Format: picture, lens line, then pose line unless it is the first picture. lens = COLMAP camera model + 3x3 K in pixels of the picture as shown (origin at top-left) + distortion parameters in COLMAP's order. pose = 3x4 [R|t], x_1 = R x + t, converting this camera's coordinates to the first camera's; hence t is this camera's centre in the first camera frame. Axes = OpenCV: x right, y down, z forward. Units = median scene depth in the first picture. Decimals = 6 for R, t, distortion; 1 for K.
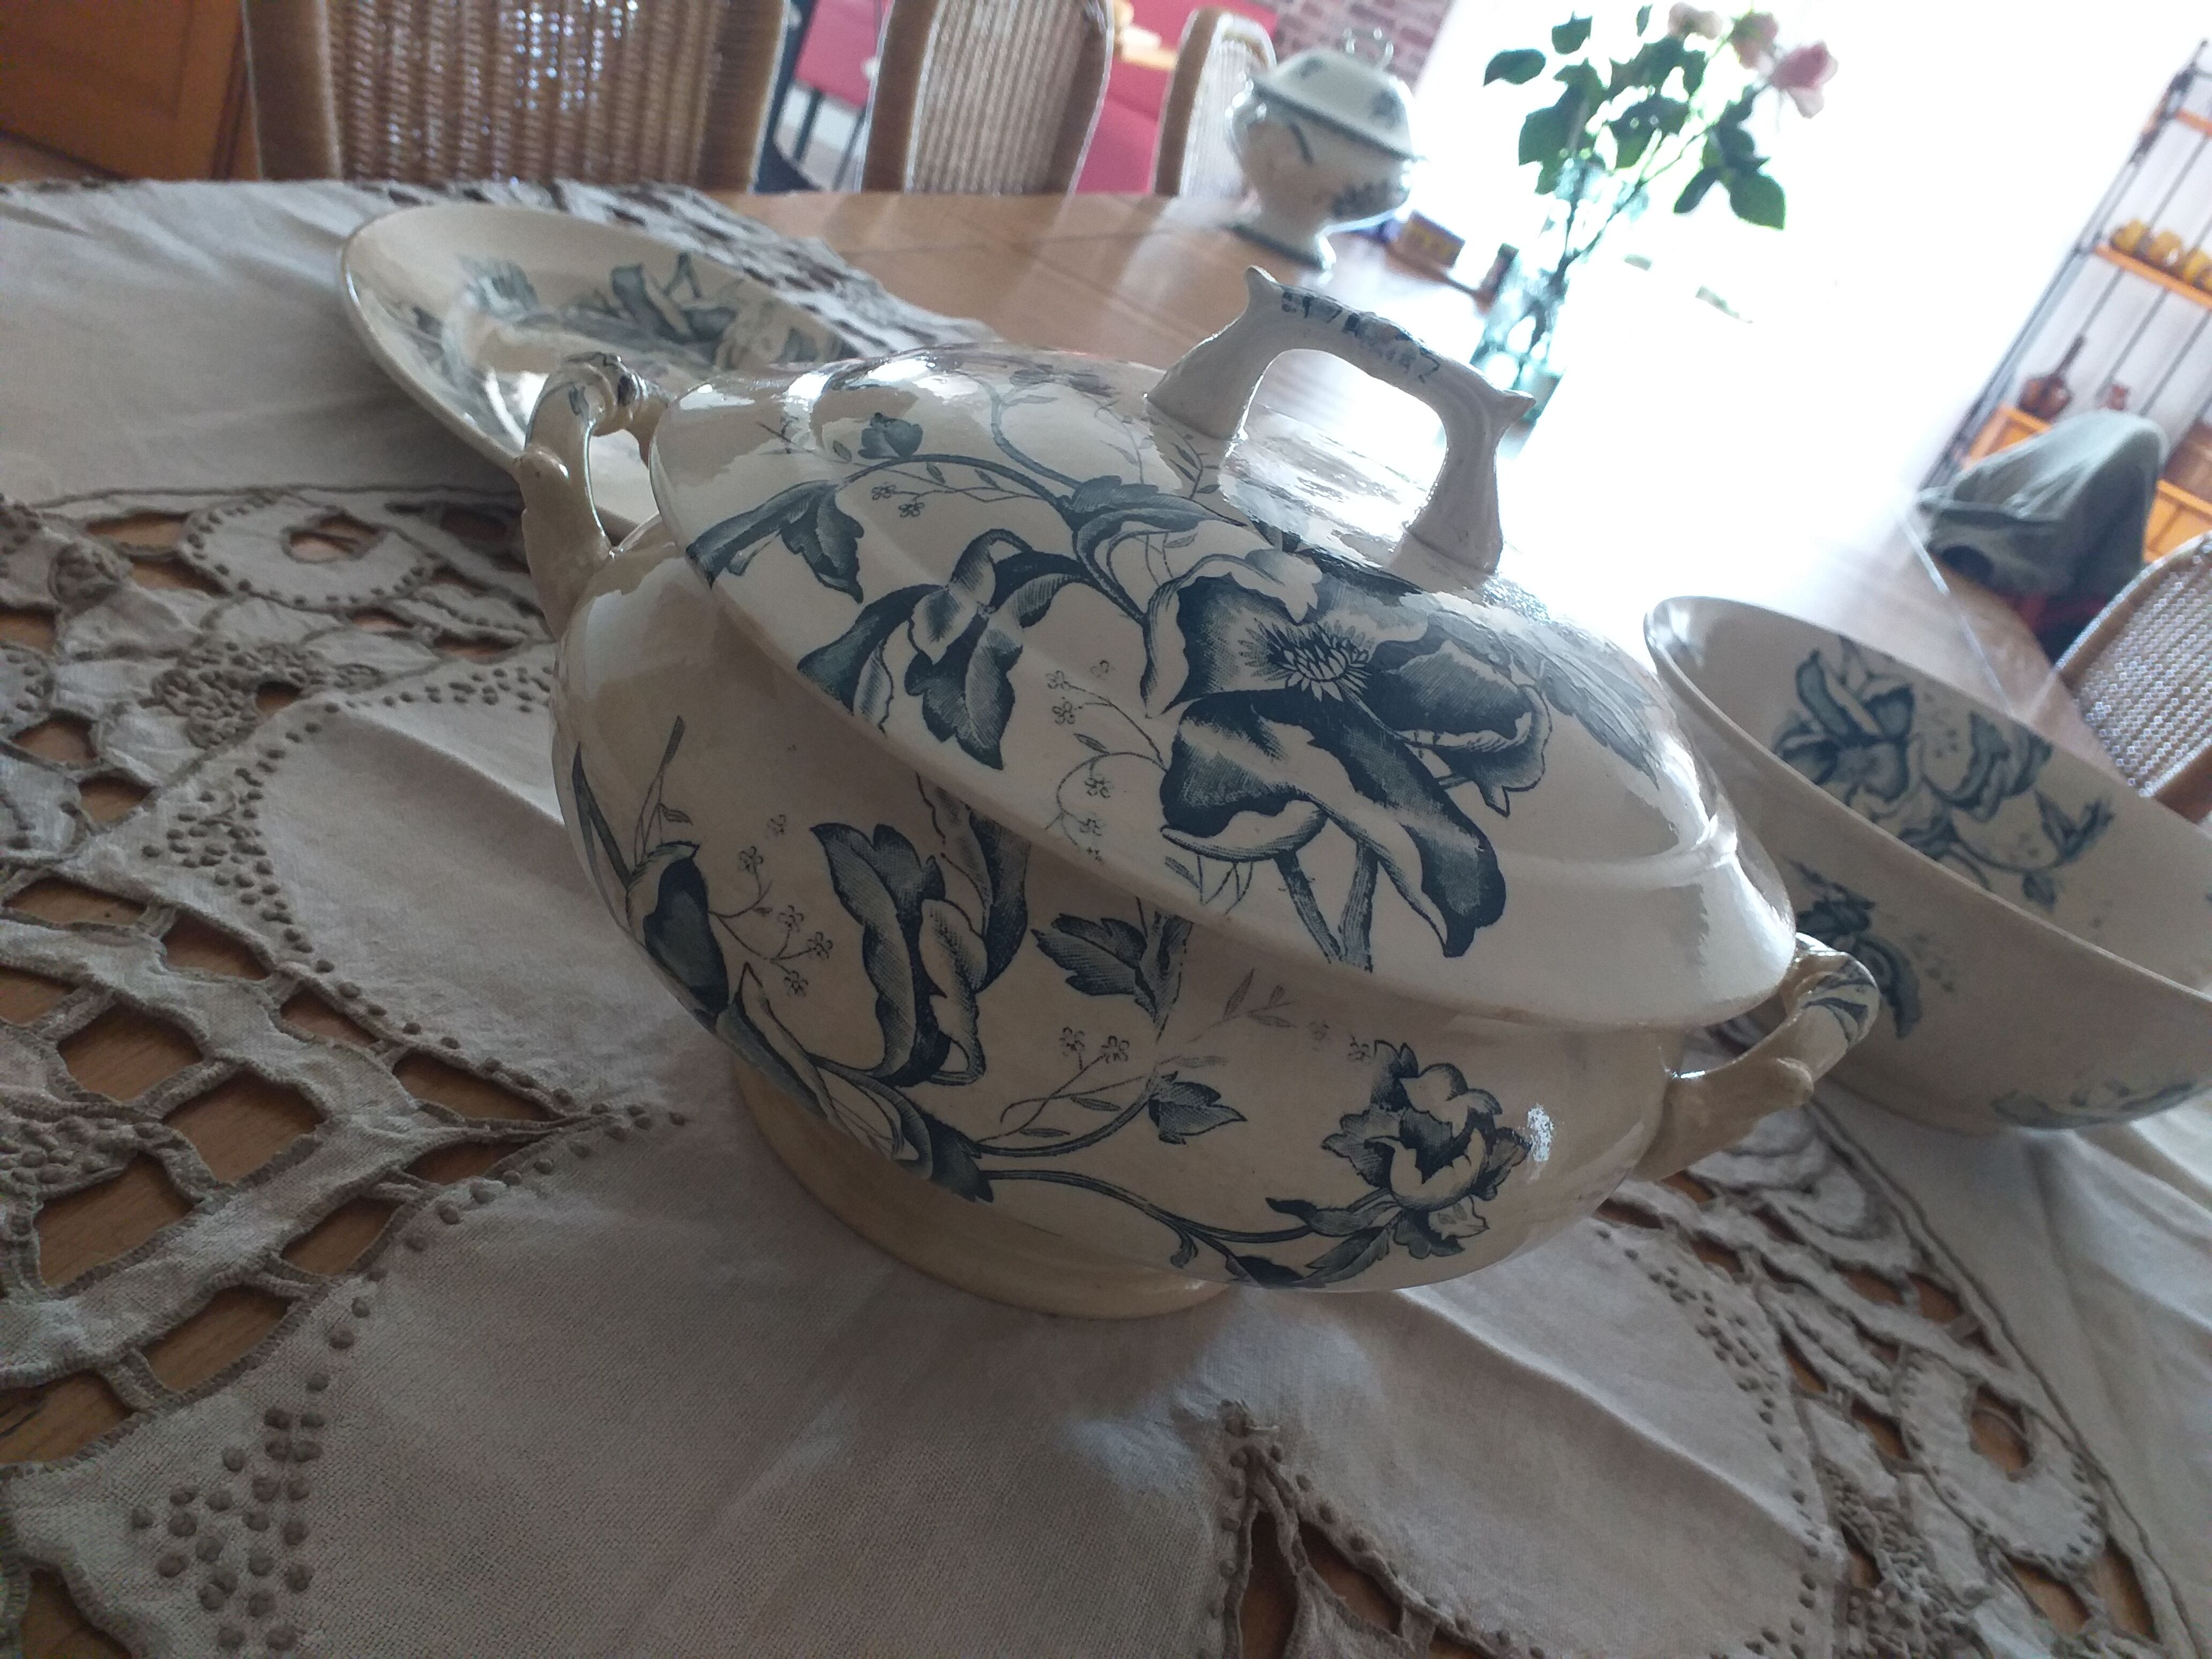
lens RADIAL K [[1779.4, 0, 1140.7], [0, 1779.4, 851.8], [0, 0, 1]] dist [0.041491, -0.058962]
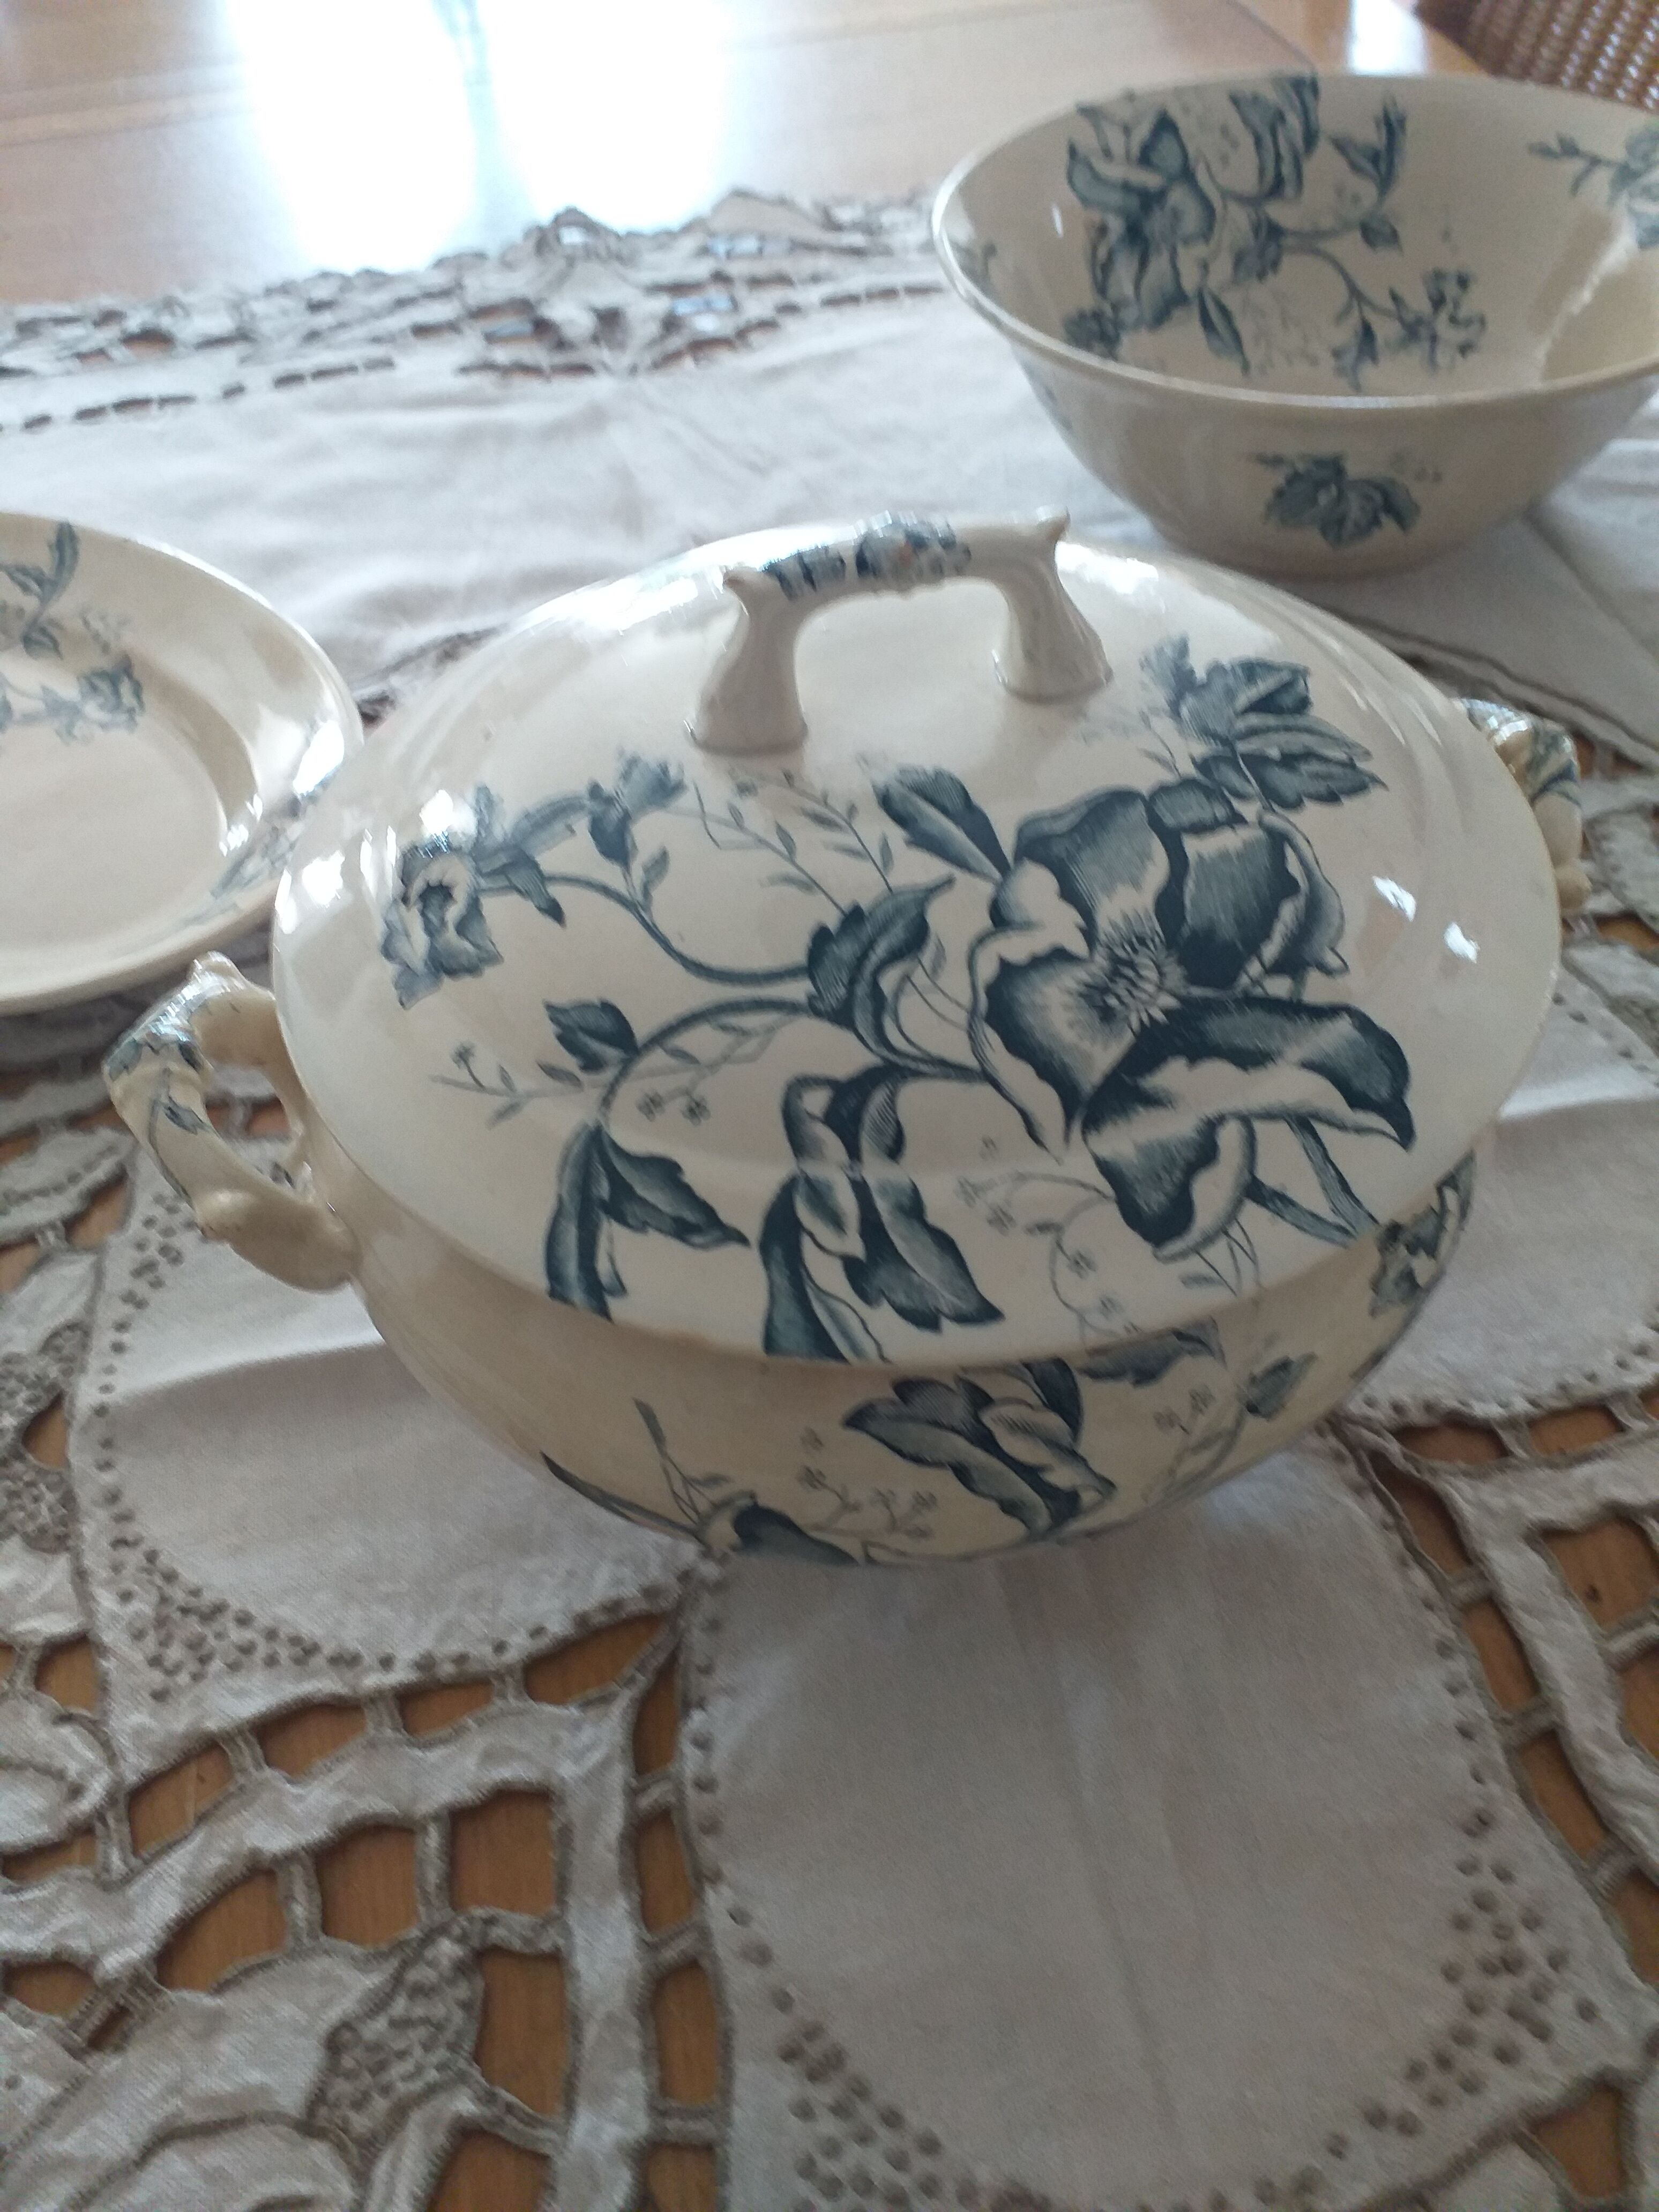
lens RADIAL K [[1779.4, 0, 797.0], [0, 1779.4, 1046.2], [0, 0, 1]] dist [0.041491, -0.058962]
pose [[0.777411, -0.628893, 0.011163, -0.078028], [0.569491, 0.711293, 0.411997, -0.589432], [-0.267042, -0.313934, 0.911117, 0.140139]]
